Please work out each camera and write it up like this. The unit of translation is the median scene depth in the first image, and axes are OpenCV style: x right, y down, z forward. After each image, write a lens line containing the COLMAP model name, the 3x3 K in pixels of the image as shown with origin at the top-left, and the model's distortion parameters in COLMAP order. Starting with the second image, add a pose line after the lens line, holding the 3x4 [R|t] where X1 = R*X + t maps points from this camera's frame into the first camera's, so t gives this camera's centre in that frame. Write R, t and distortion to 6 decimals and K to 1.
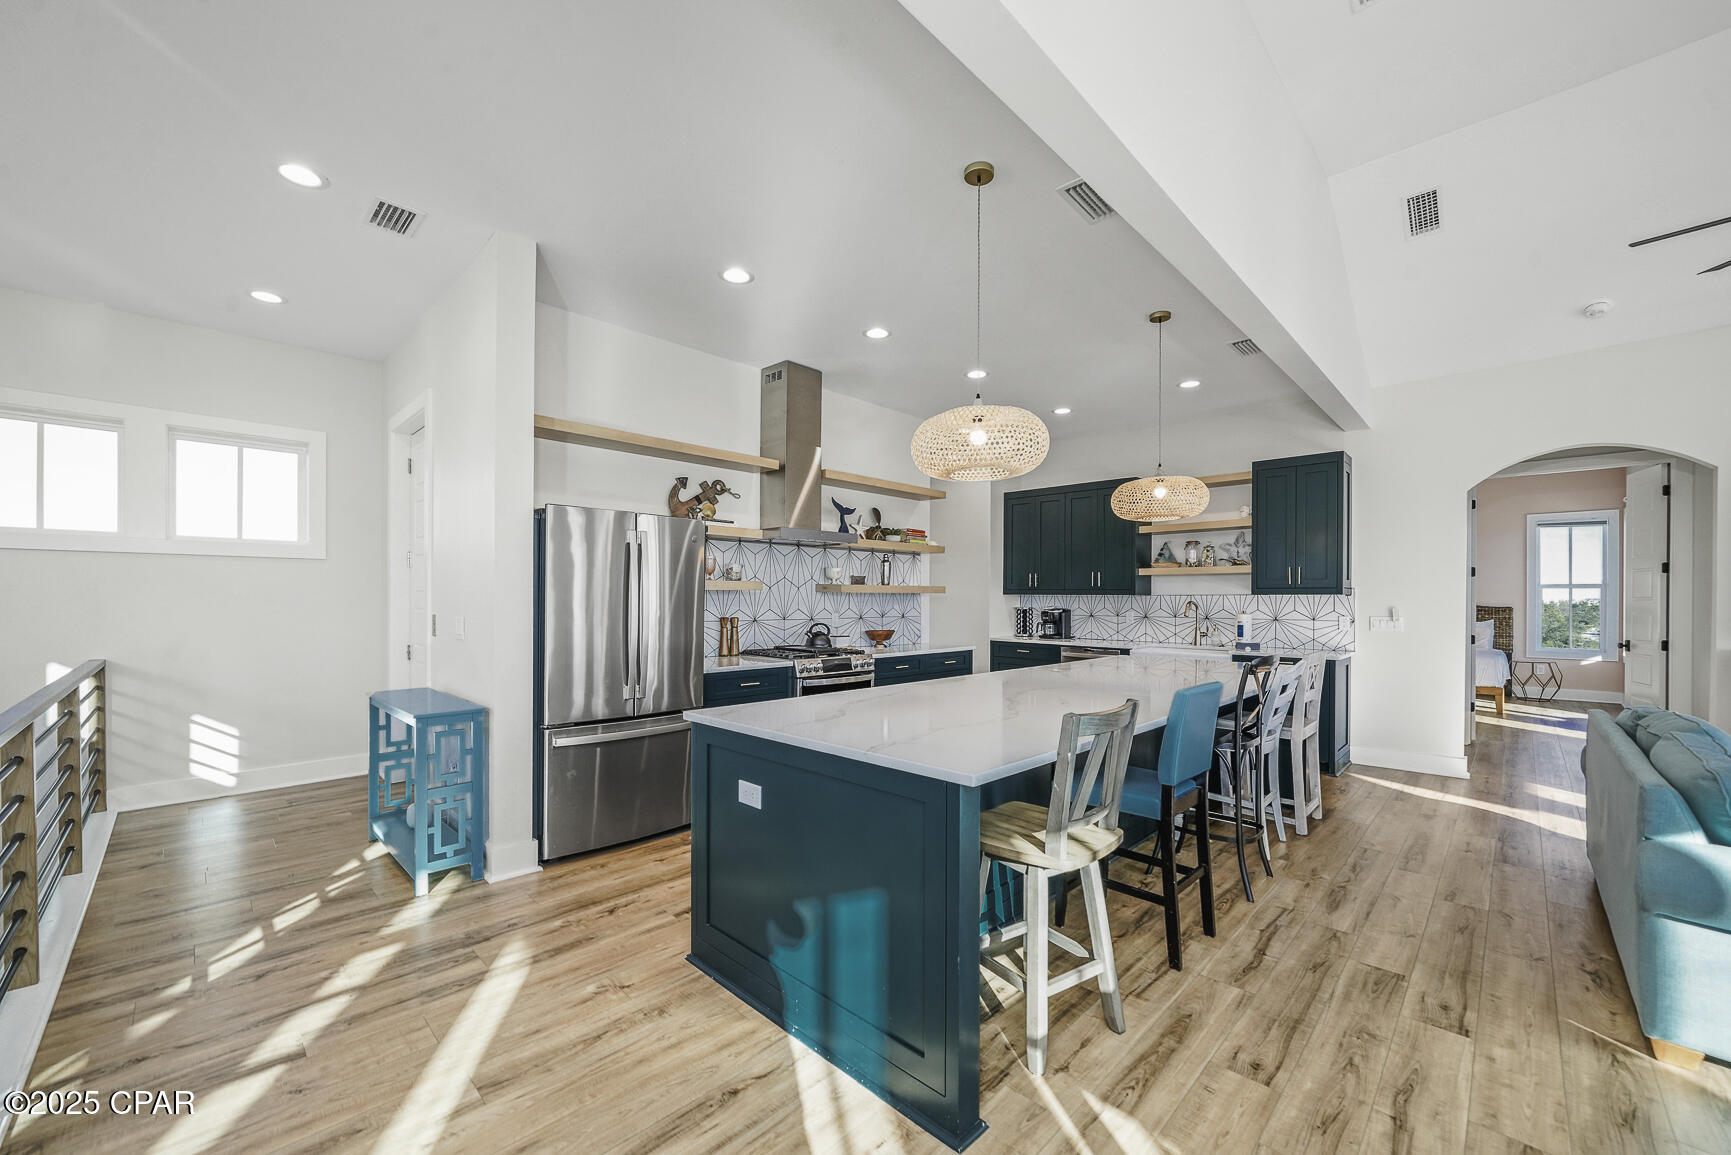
lens RADIAL K [[673.4, 0, 869.5], [0, 673.4, 590.9], [0, 0, 1]] dist [-0.012162, 0.000331]
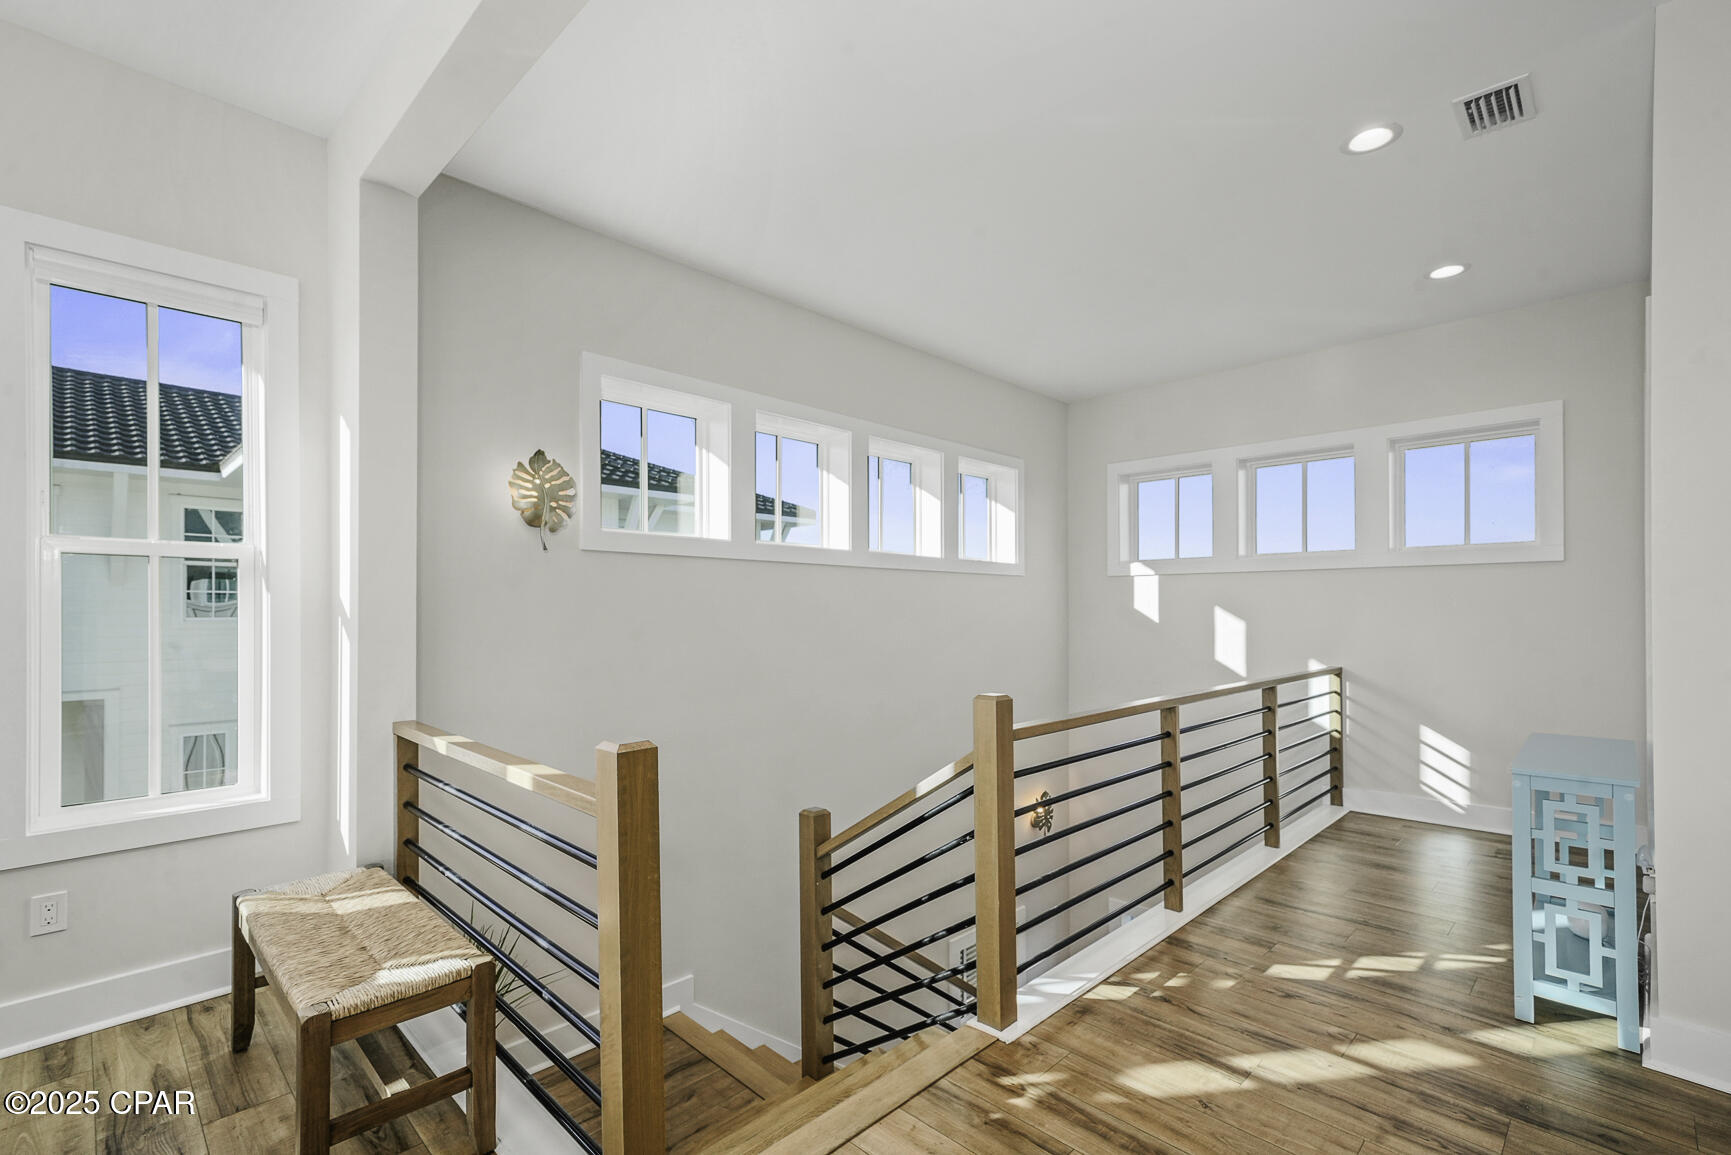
lens RADIAL K [[784.3, 0, 872.4], [0, 784.3, 608.4], [0, 0, 1]] dist [0.012321, 0.001081]
pose [[-0.009242, -0.004901, -0.999945, 0.196604], [0.011910, 0.999917, -0.005011, 0.003865], [0.999886, -0.011956, -0.009183, 0.303273]]
